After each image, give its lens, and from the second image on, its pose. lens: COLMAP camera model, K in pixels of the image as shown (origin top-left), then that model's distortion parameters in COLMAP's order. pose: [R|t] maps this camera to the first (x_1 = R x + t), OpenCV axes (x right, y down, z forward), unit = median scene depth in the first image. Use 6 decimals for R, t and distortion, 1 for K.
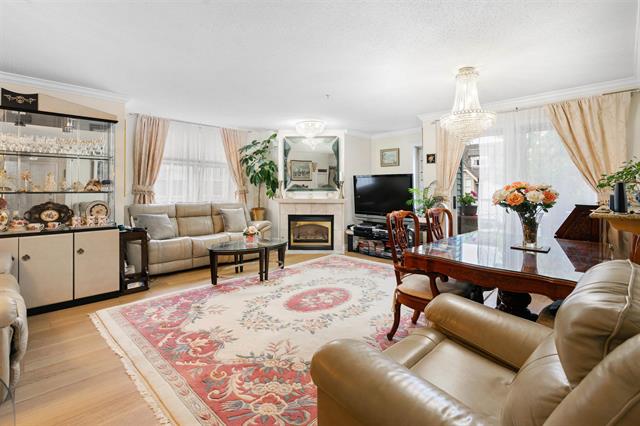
lens RADIAL K [[299.1, 0, 318.9], [0, 299.1, 186.3], [0, 0, 1]] dist [-0.003174, -0.000428]
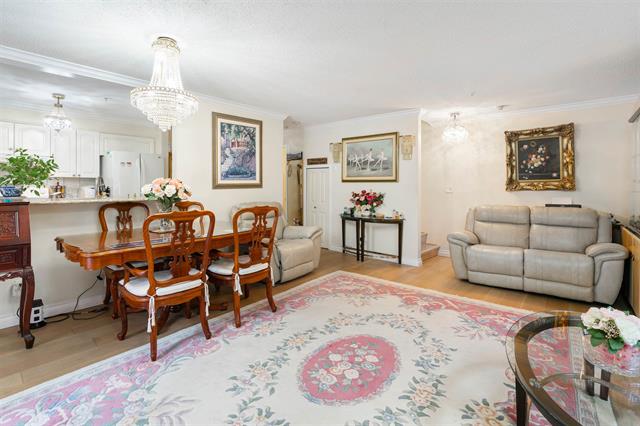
lens RADIAL K [[299.1, 0, 318.9], [0, 299.1, 186.3], [0, 0, 1]] dist [-0.003174, -0.000428]
pose [[-0.995743, -0.009114, -0.091718, 0.120815], [-0.008301, 0.999923, -0.009247, 0.016262], [0.091795, -0.008446, -0.995742, 1.523791]]
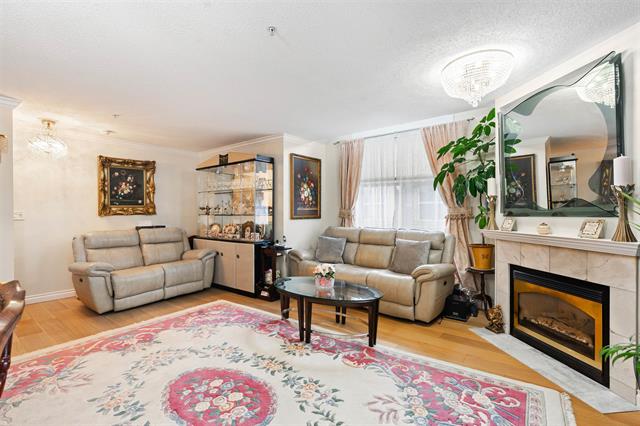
lens RADIAL K [[295.0, 0, 320.0], [0, 295.0, 213.0], [0, 0, 1]] dist [-0.002516, 0.000084]
pose [[0.133972, -0.002177, -0.990983, 0.575793], [0.008986, 0.999959, -0.000982, 0.014131], [0.990944, -0.008774, 0.133986, 1.064911]]
